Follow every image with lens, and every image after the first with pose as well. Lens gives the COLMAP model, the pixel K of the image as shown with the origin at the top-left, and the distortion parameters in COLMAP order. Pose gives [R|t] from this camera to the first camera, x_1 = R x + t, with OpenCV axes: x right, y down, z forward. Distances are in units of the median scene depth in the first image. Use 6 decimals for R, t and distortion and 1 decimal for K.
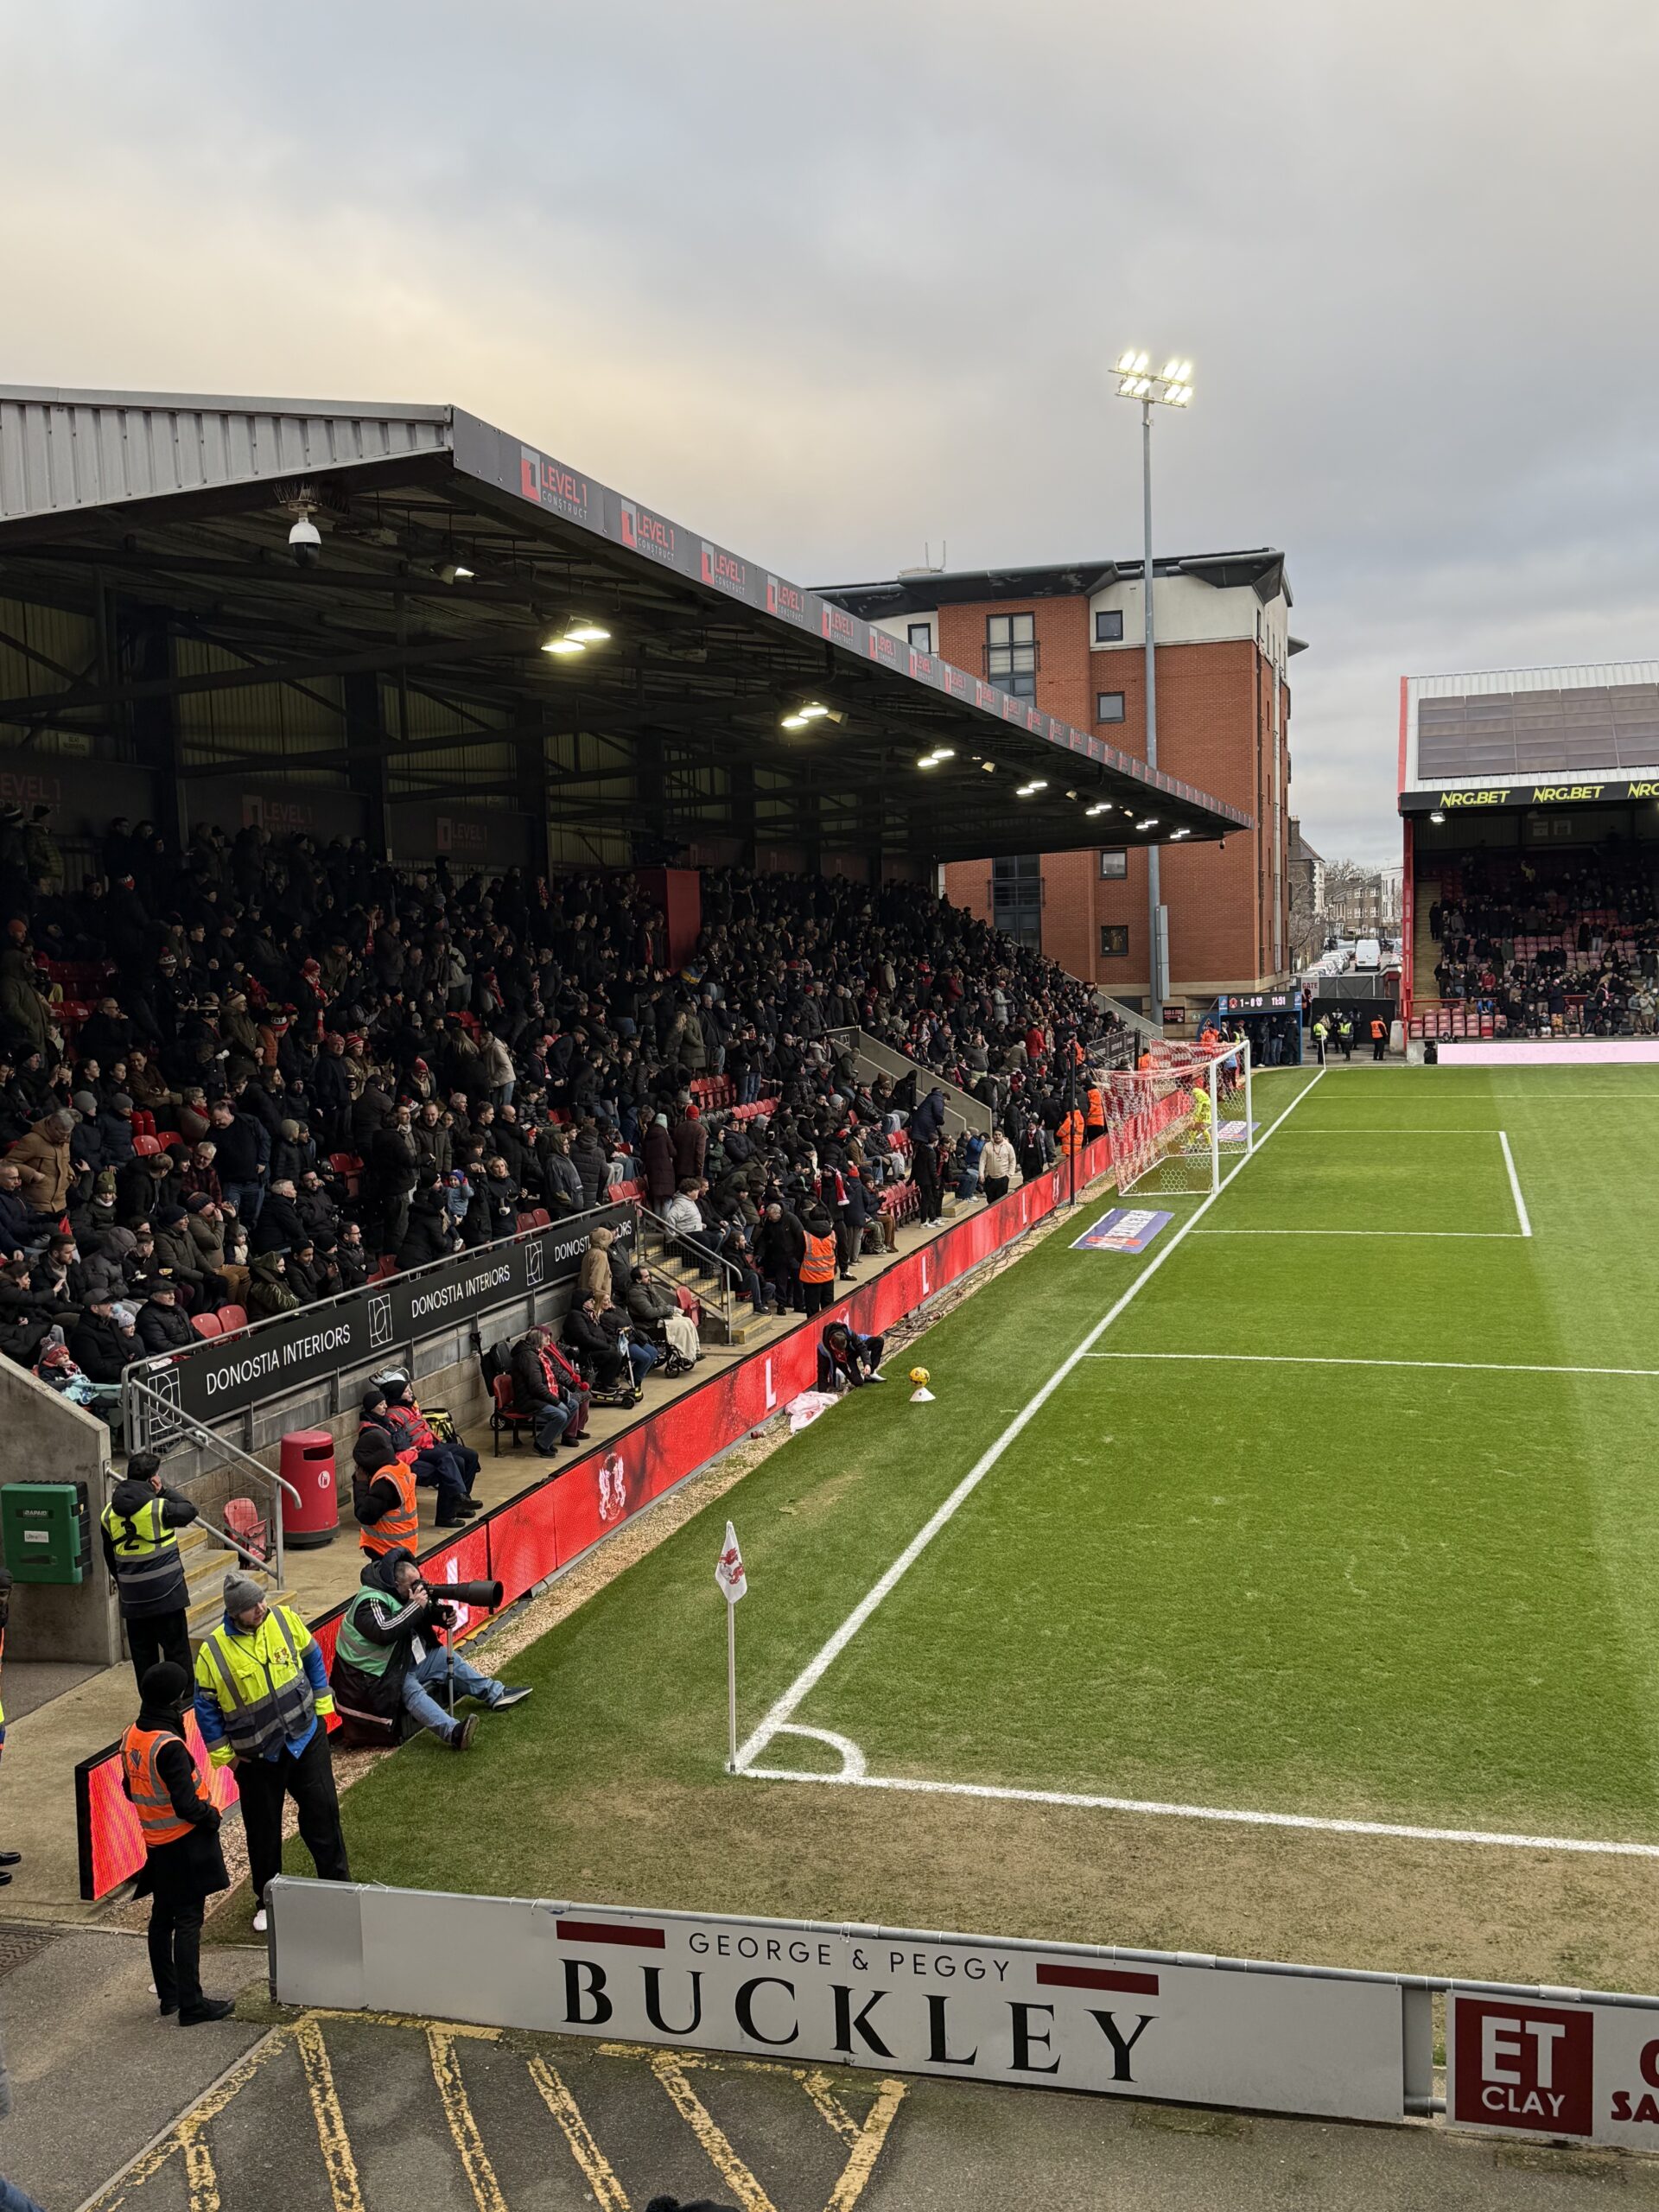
lens RADIAL K [[2287.5, 0, 829.5], [0, 2287.5, 1106.0], [0, 0, 1]] dist [0.069710, 0.000424]
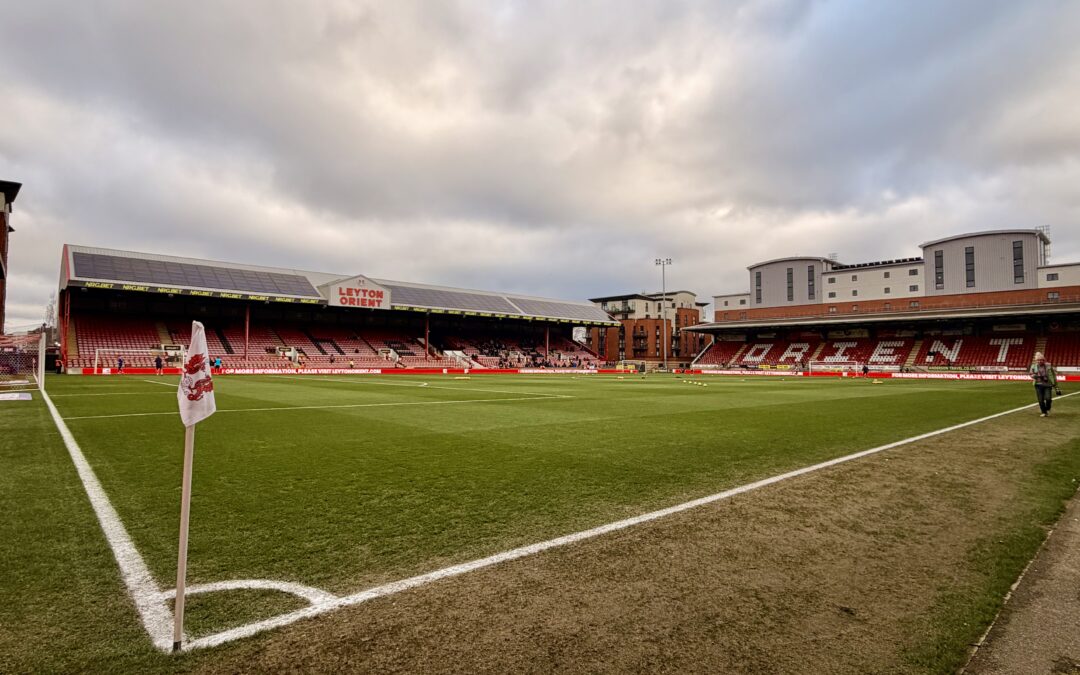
lens RADIAL K [[575.5, 0, 540.0], [0, 575.5, 337.5], [0, 0, 1]] dist [-0.000952, 0.000798]
pose [[0.537999, 0.060547, 0.840768, -0.146513], [0.056665, 0.992563, -0.107738, 0.214792], [-0.841039, 0.105605, 0.530567, 0.792589]]
